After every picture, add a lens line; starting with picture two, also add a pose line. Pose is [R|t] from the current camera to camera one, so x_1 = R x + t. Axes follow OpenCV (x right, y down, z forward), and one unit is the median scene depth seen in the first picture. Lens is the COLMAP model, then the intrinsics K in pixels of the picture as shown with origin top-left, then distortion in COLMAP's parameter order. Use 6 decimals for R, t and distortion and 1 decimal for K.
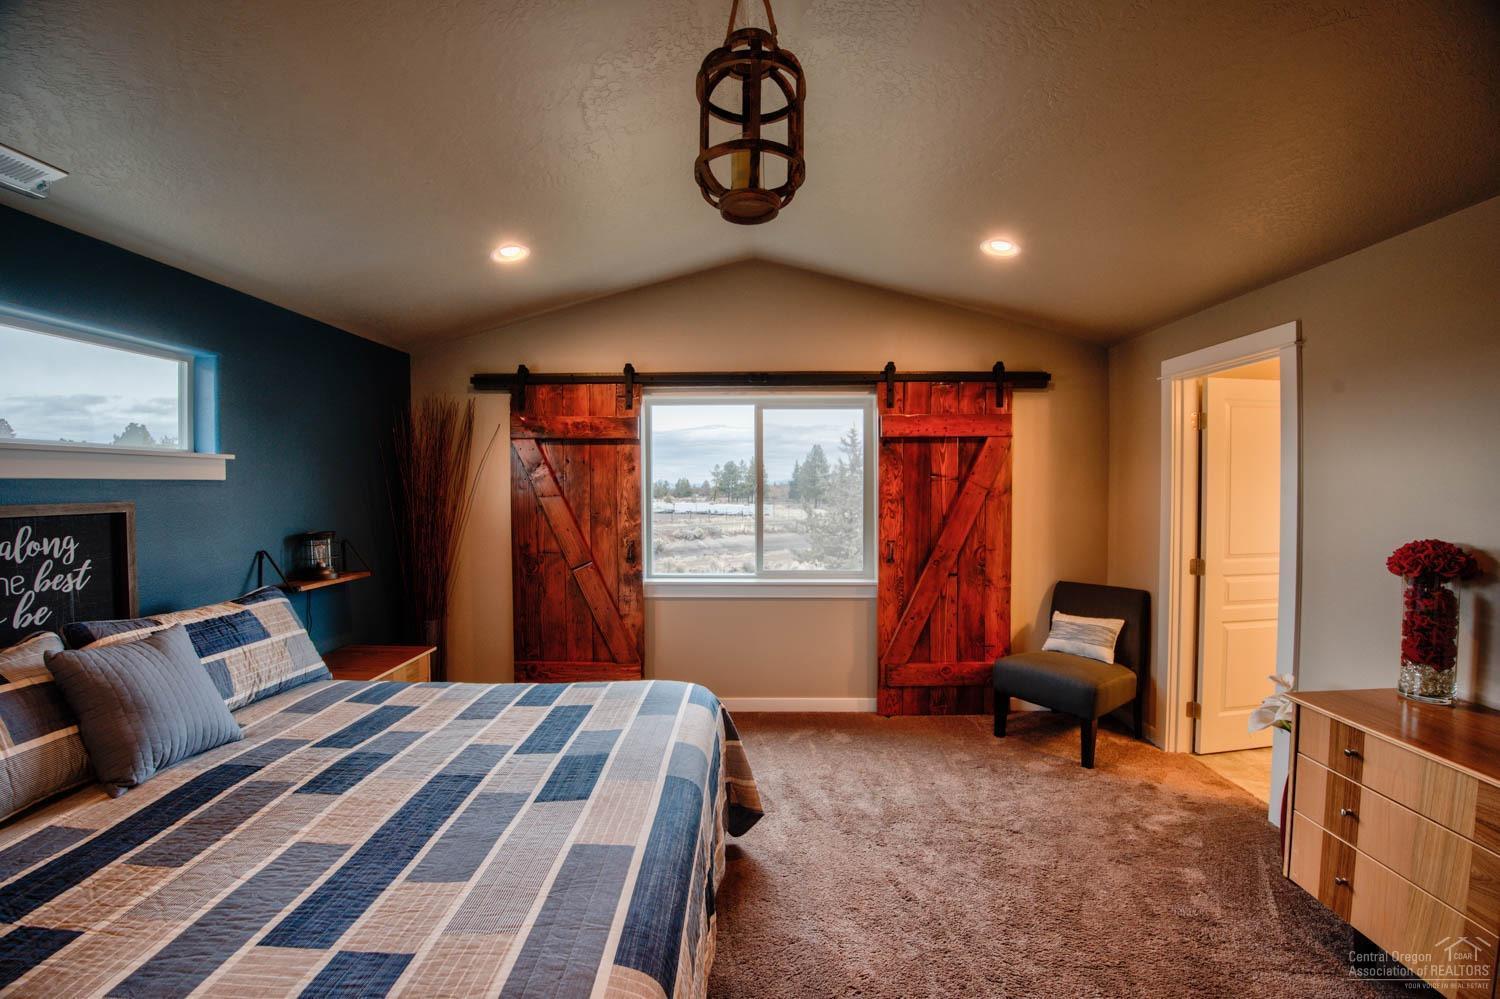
lens RADIAL K [[606.3, 0, 744.2], [0, 606.3, 497.8], [0, 0, 1]] dist [-0.044753, 0.000068]
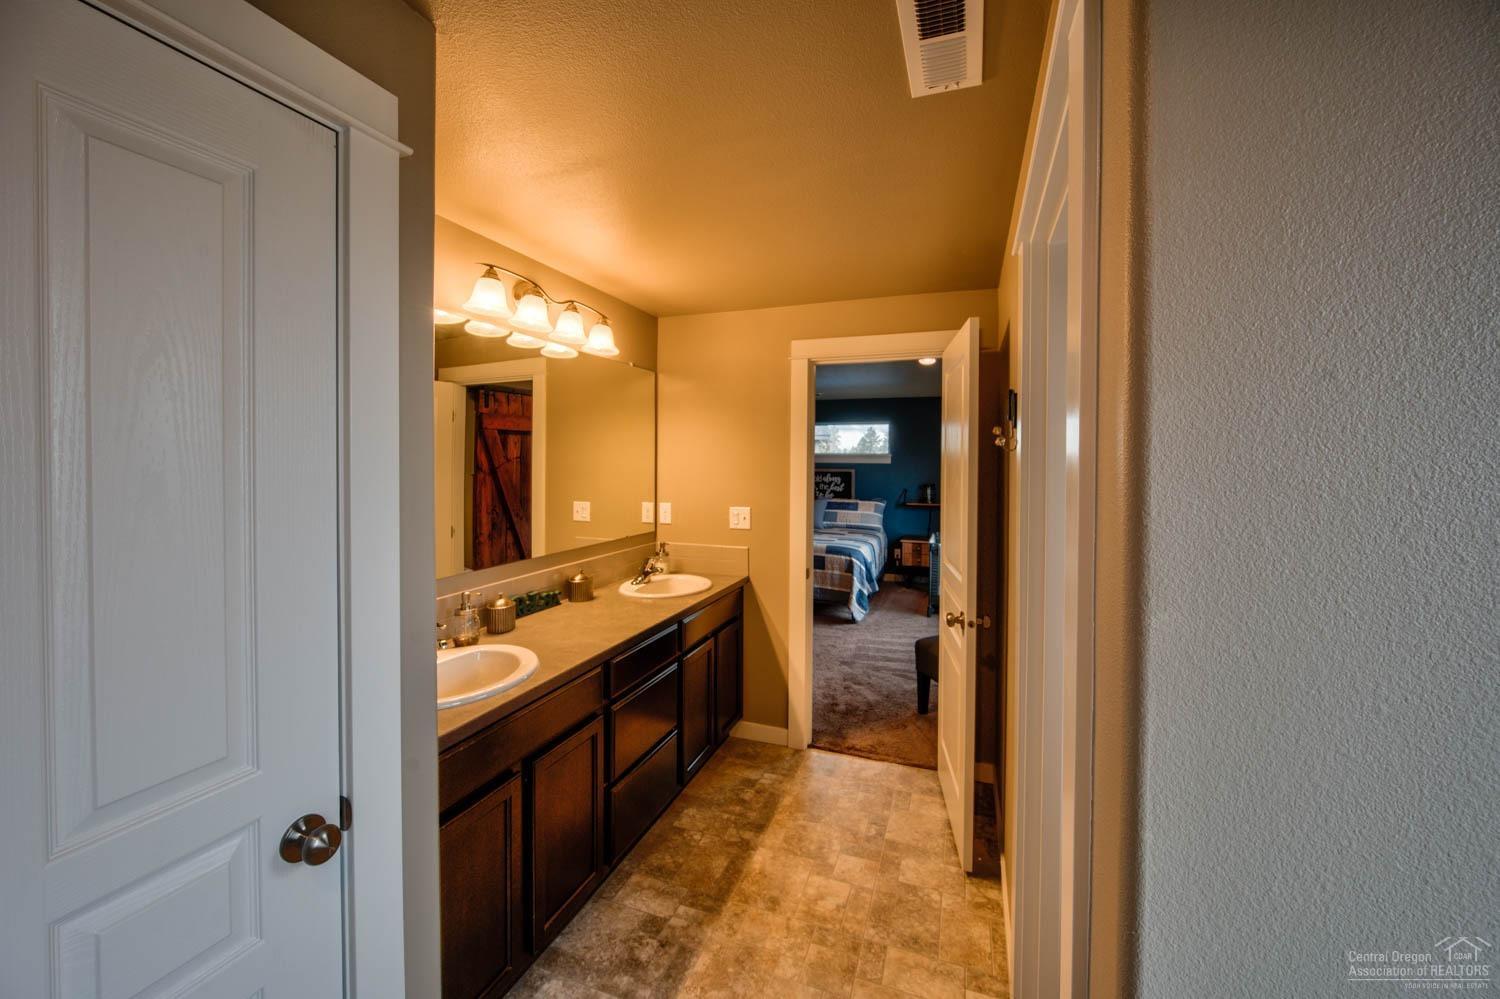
lens RADIAL K [[606.3, 0, 744.2], [0, 606.3, 497.8], [0, 0, 1]] dist [-0.044753, 0.000068]
pose [[-0.332089, 0.064893, -0.941013, 1.478707], [-0.020952, 0.996877, 0.076140, -0.047273], [0.943015, 0.045002, -0.329692, 0.864005]]
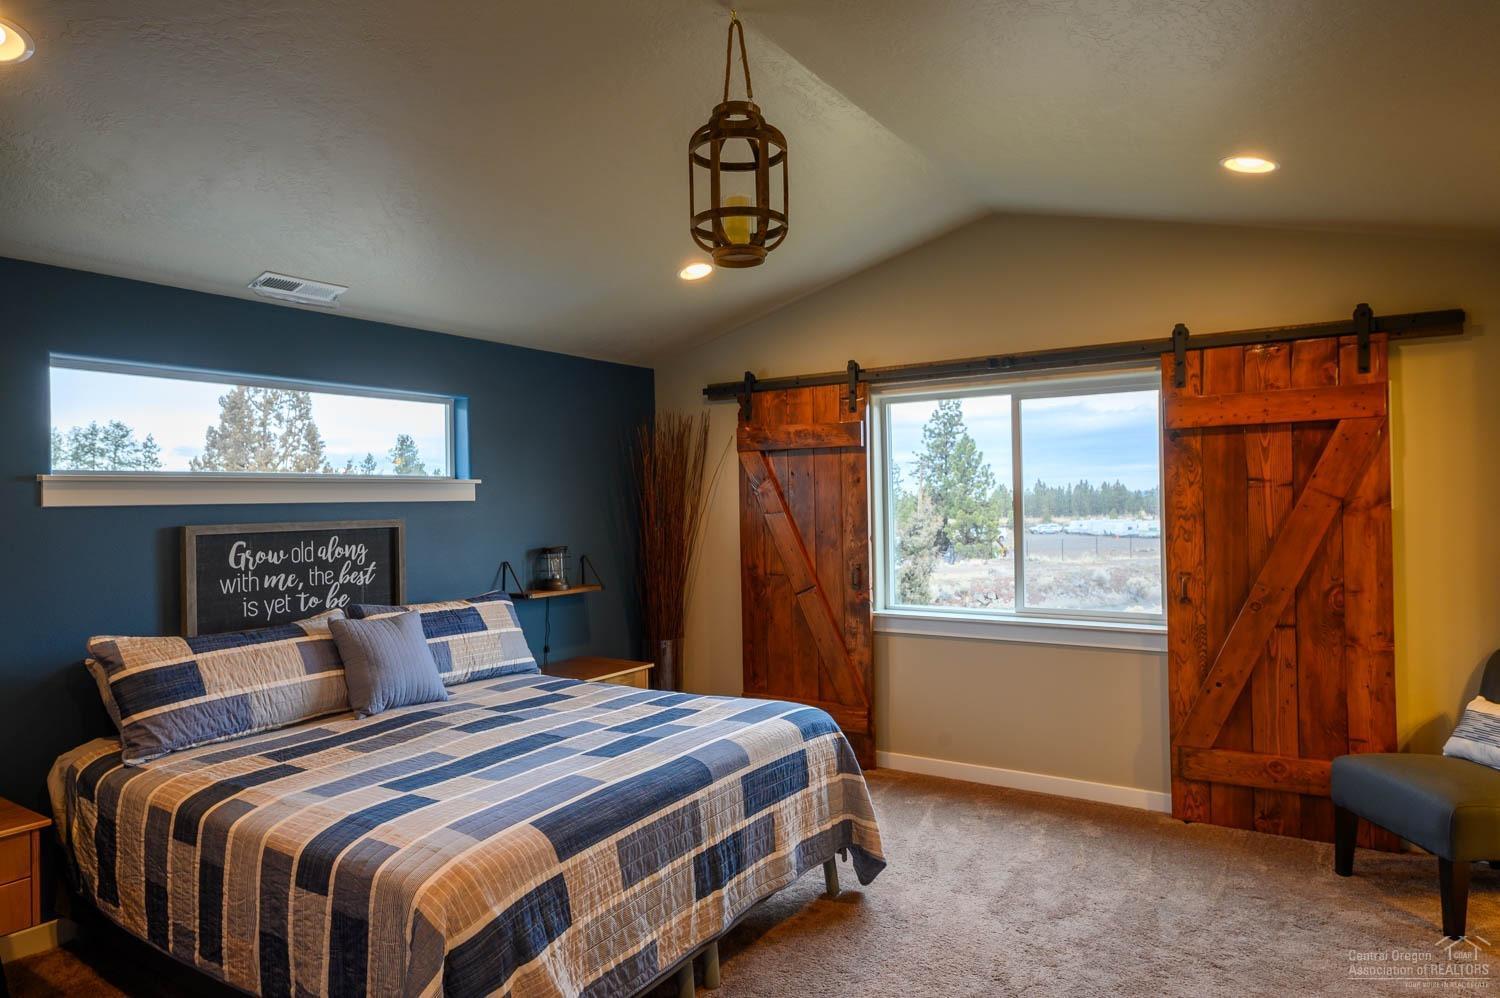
lens RADIAL K [[885.5, 0, 761.4], [0, 885.5, 496.0], [0, 0, 1]] dist [0.001592, -0.019485]
pose [[0.853839, -0.014941, -0.520323, 0.363062], [0.004222, 0.999754, -0.021778, 0.000924], [0.520520, 0.016398, 0.853692, -0.157144]]
